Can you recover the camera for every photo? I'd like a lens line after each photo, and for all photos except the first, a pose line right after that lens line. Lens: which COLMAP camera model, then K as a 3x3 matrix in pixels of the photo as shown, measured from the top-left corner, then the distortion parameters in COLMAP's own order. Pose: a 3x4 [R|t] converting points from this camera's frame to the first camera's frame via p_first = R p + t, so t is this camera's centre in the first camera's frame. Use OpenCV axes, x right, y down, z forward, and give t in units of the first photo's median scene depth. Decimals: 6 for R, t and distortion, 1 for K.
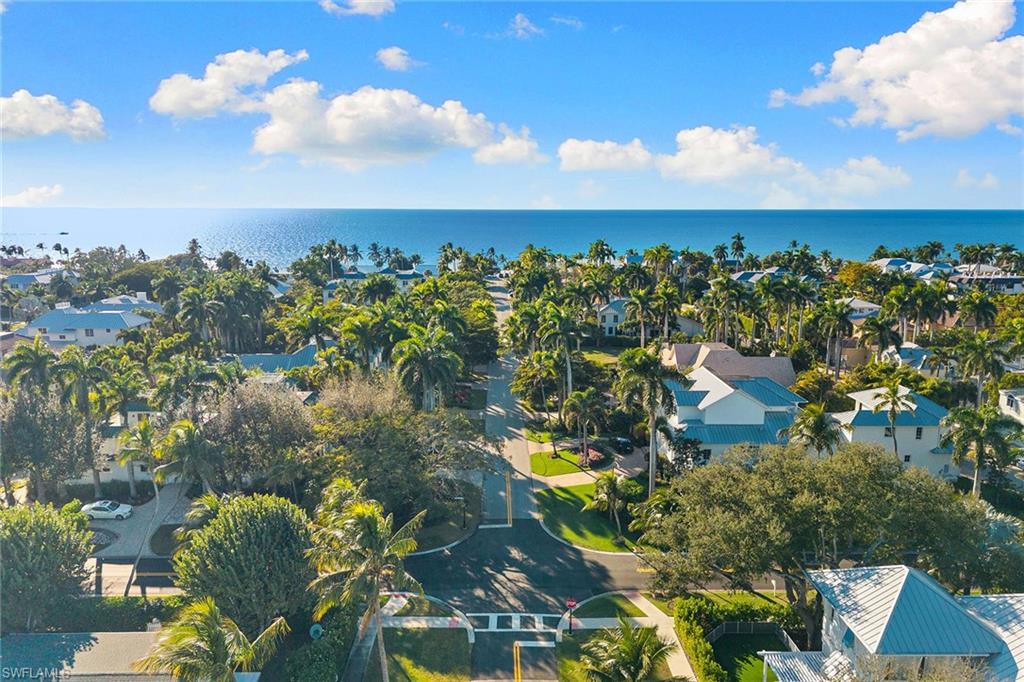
lens RADIAL K [[684.8, 0, 511.0], [0, 684.8, 333.2], [0, 0, 1]] dist [0.007279, -0.000208]
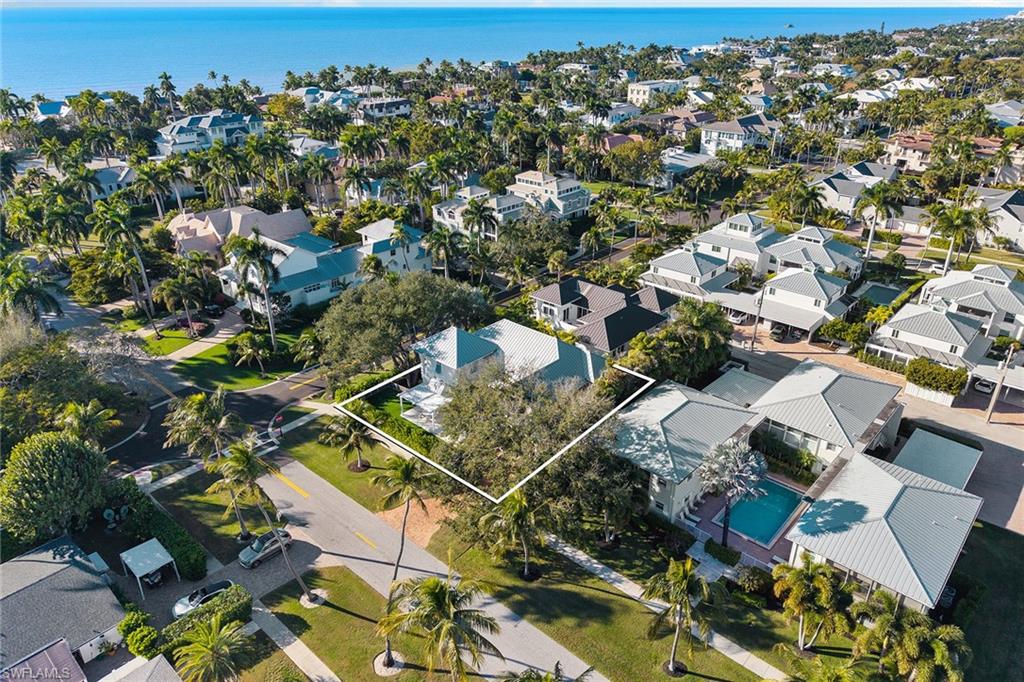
lens RADIAL K [[684.8, 0, 509.9], [0, 684.8, 342.4], [0, 0, 1]] dist [0.007279, -0.000208]
pose [[0.681887, -0.320567, 0.657470, -0.330192], [0.128075, 0.937289, 0.324169, -0.126613], [-0.720158, -0.136841, 0.680182, -0.251631]]
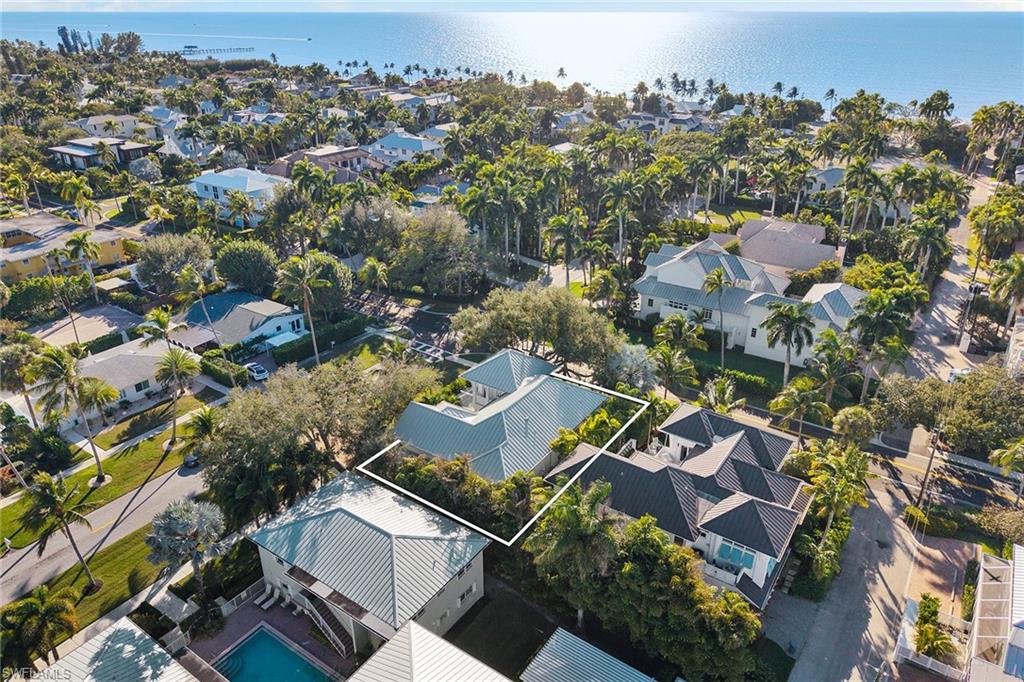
lens RADIAL K [[684.8, 0, 512.1], [0, 684.8, 341.5], [0, 0, 1]] dist [0.007279, -0.000208]
pose [[0.814719, 0.249484, -0.523441, 0.781867], [-0.102491, 0.950454, 0.293483, -0.116656], [0.570726, -0.185458, 0.799923, -0.246410]]
